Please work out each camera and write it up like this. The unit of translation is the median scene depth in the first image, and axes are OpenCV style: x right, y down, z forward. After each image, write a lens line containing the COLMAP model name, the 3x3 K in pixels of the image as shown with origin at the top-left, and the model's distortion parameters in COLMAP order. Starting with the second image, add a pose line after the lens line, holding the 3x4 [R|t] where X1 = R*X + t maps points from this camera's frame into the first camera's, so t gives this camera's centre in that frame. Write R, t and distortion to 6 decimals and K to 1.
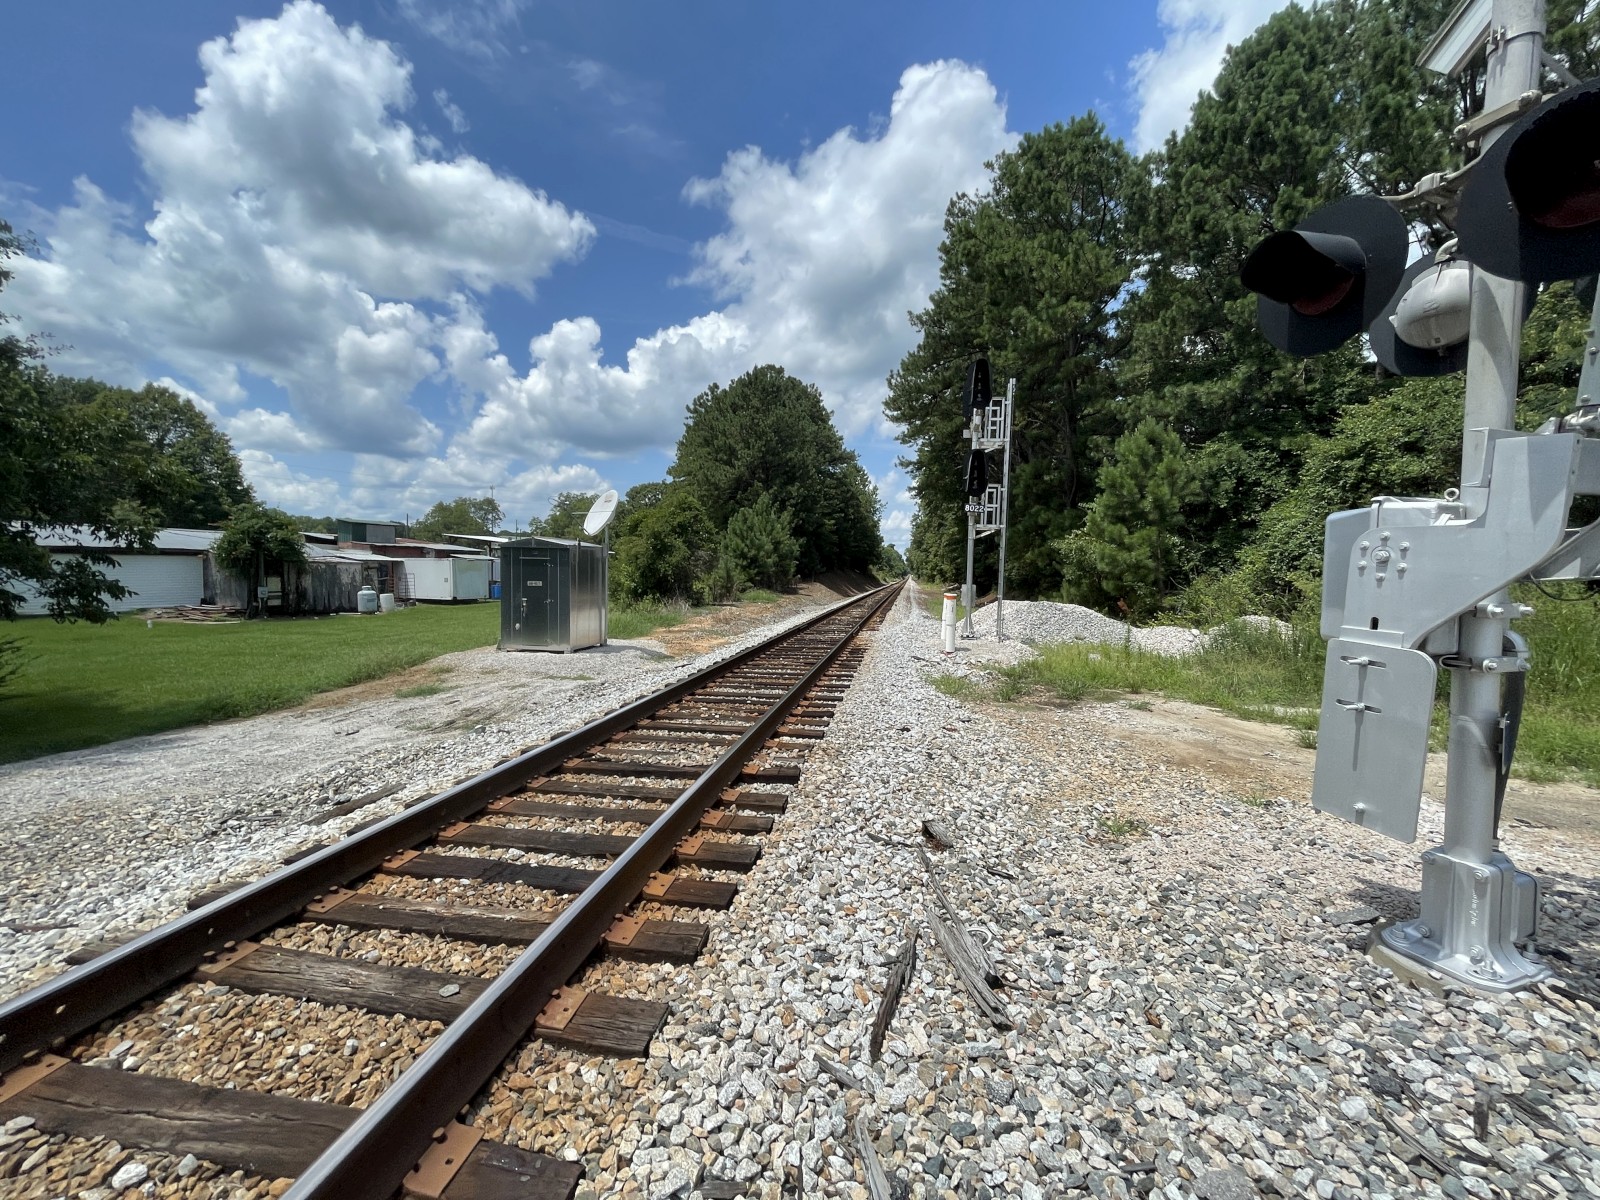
lens RADIAL K [[637.1, 0, 829.7], [0, 637.1, 599.4], [0, 0, 1]] dist [0.012706, -0.002809]
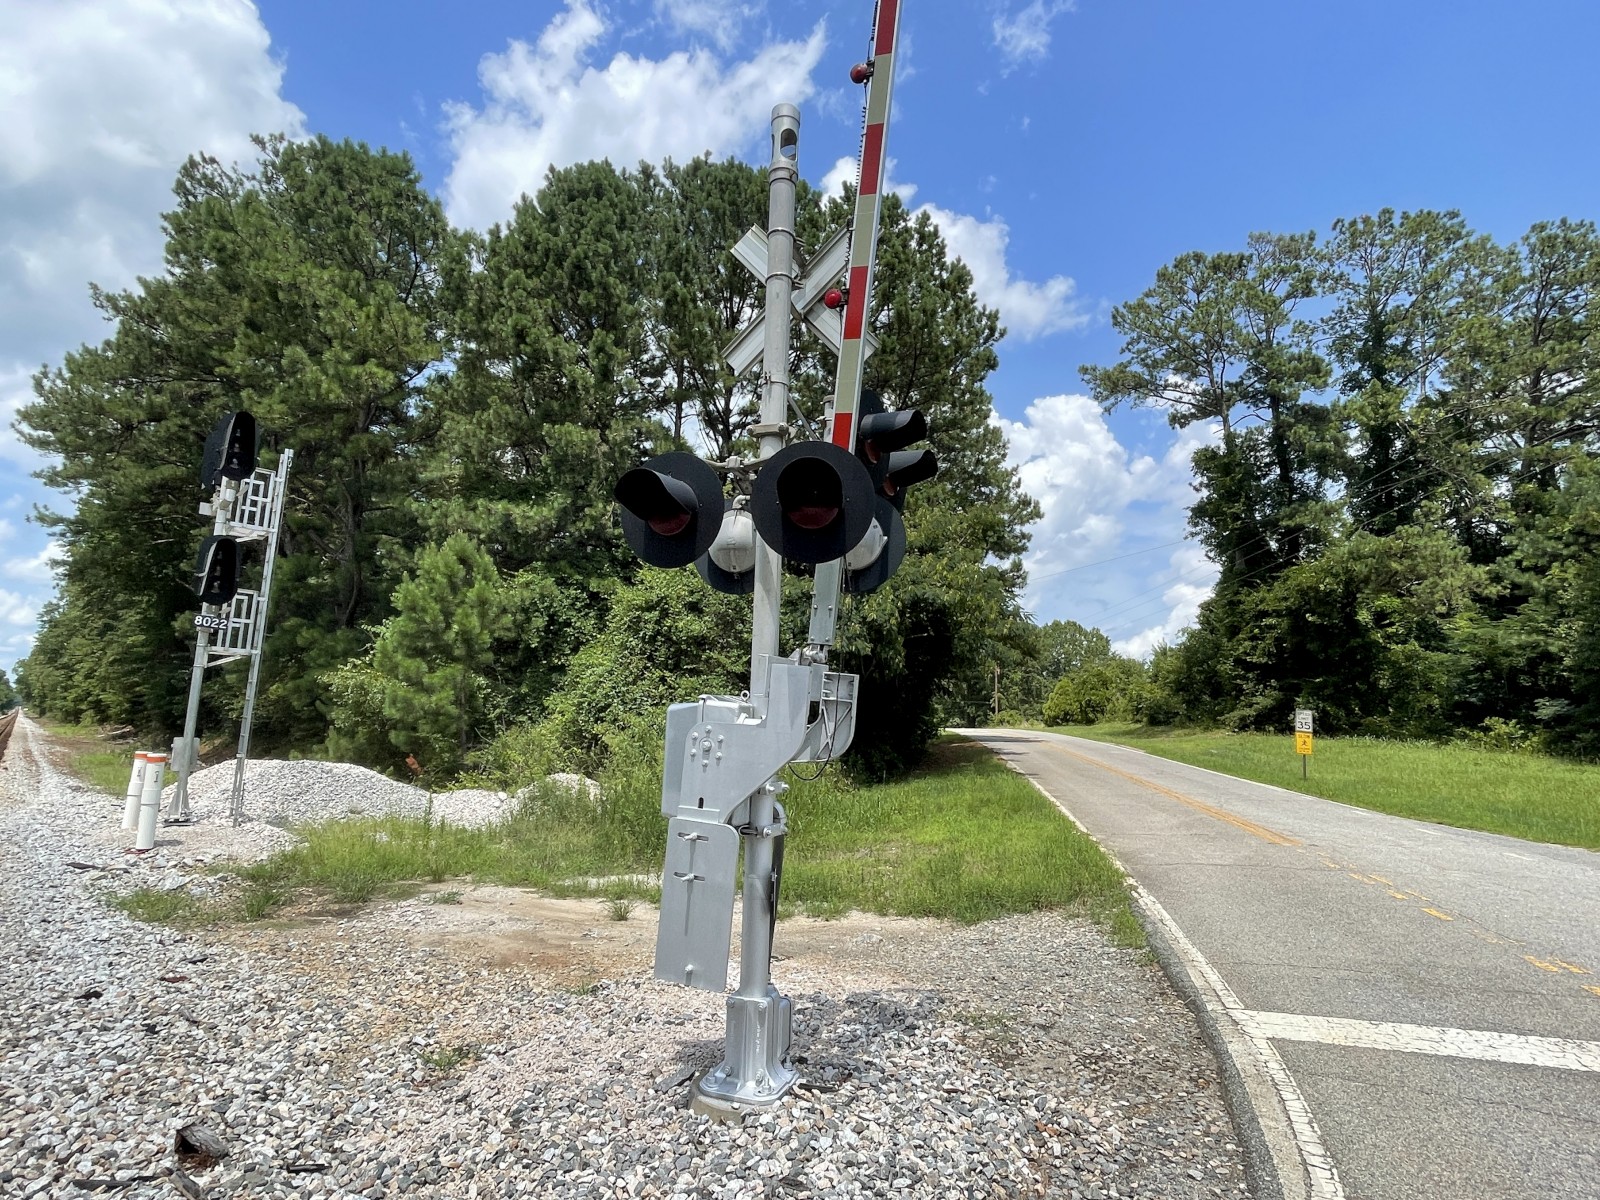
lens RADIAL K [[863.6, 0, 791.3], [0, 863.6, 601.4], [0, 0, 1]] dist [-0.006406, 0.002118]
pose [[0.653547, 0.116104, 0.747928, -0.052495], [0.009920, 0.986766, -0.161848, -0.013228], [-0.756821, 0.113194, 0.643746, -0.036769]]
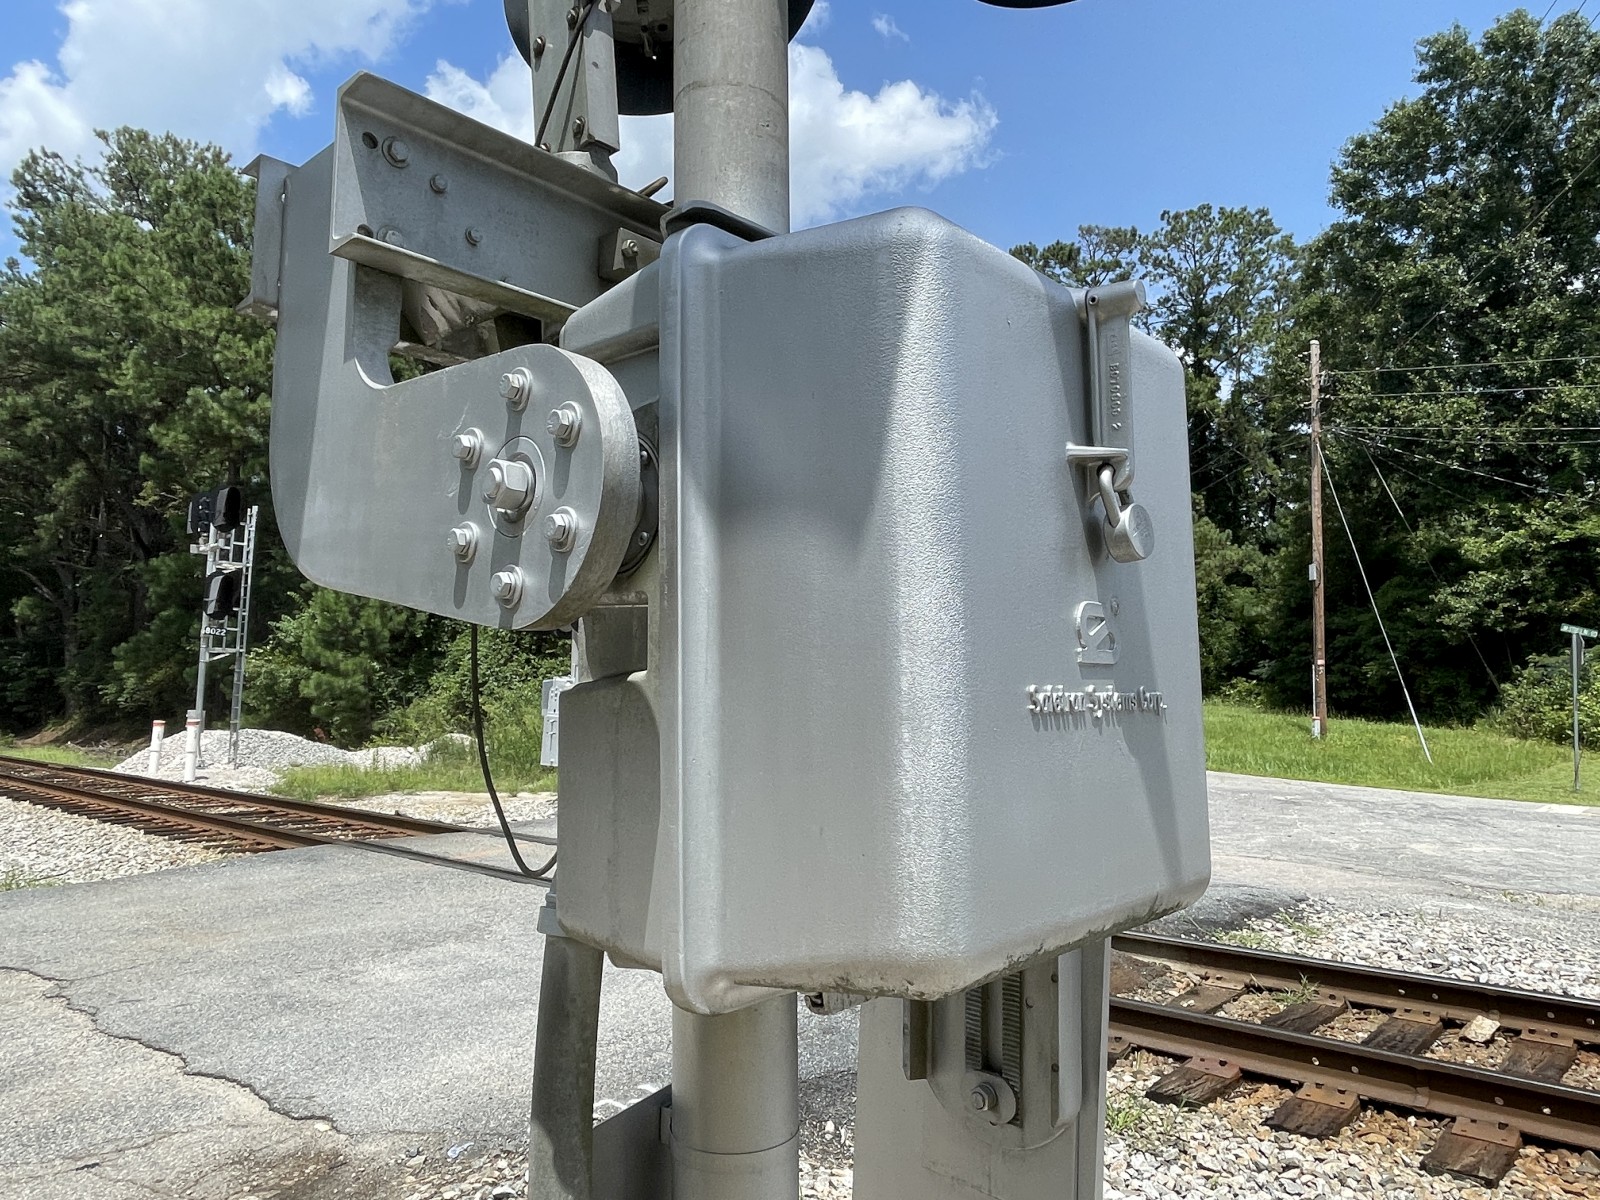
lens RADIAL K [[1179.6, 0, 828.0], [0, 1179.6, 601.8], [0, 0, 1]] dist [0.001660, 0.000070]
pose [[0.566353, 0.064863, 0.821607, -0.754480], [0.038087, 0.993773, -0.104710, 0.037695], [-0.823282, 0.090595, 0.560356, -0.815968]]
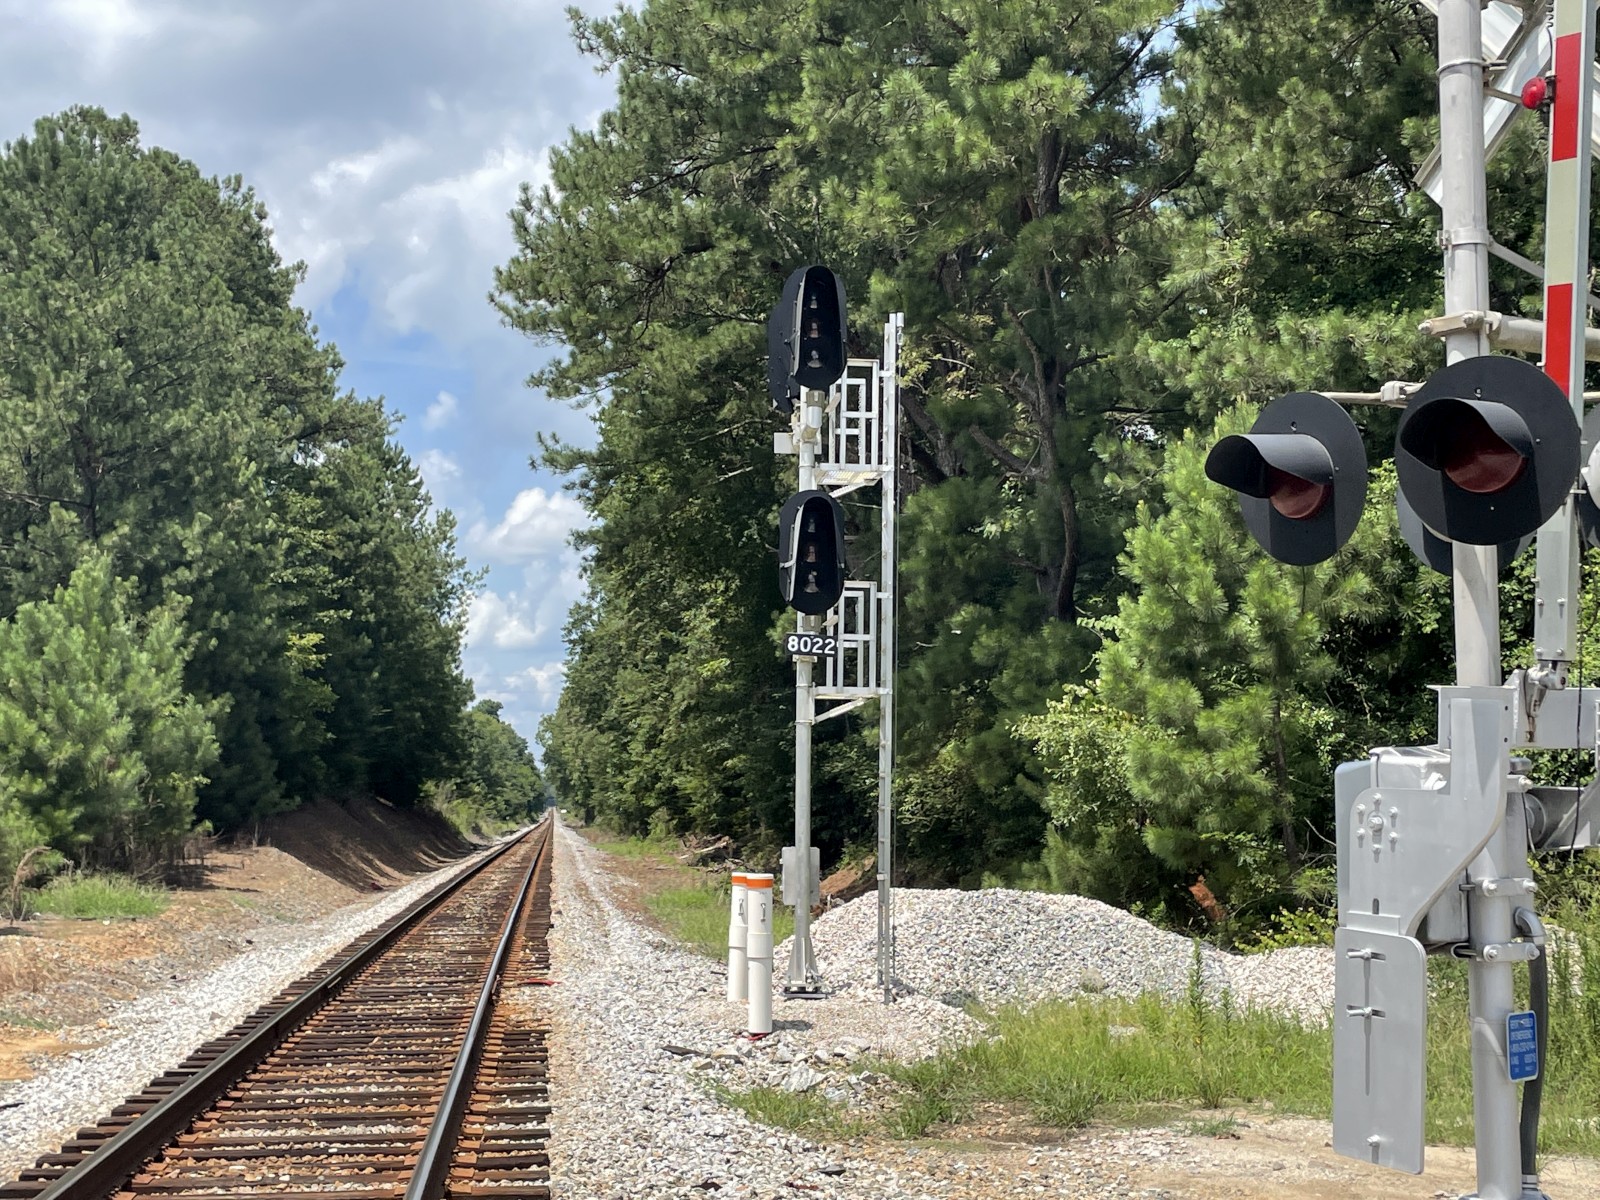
lens RADIAL K [[2304.4, 0, 755.2], [0, 2304.4, 601.8], [0, 0, 1]] dist [0.116534, -0.039503]
pose [[0.975894, 0.002315, 0.218231, -0.106732], [0.025253, 0.992029, -0.123452, -0.000176], [-0.216777, 0.125987, 0.968057, -0.327952]]
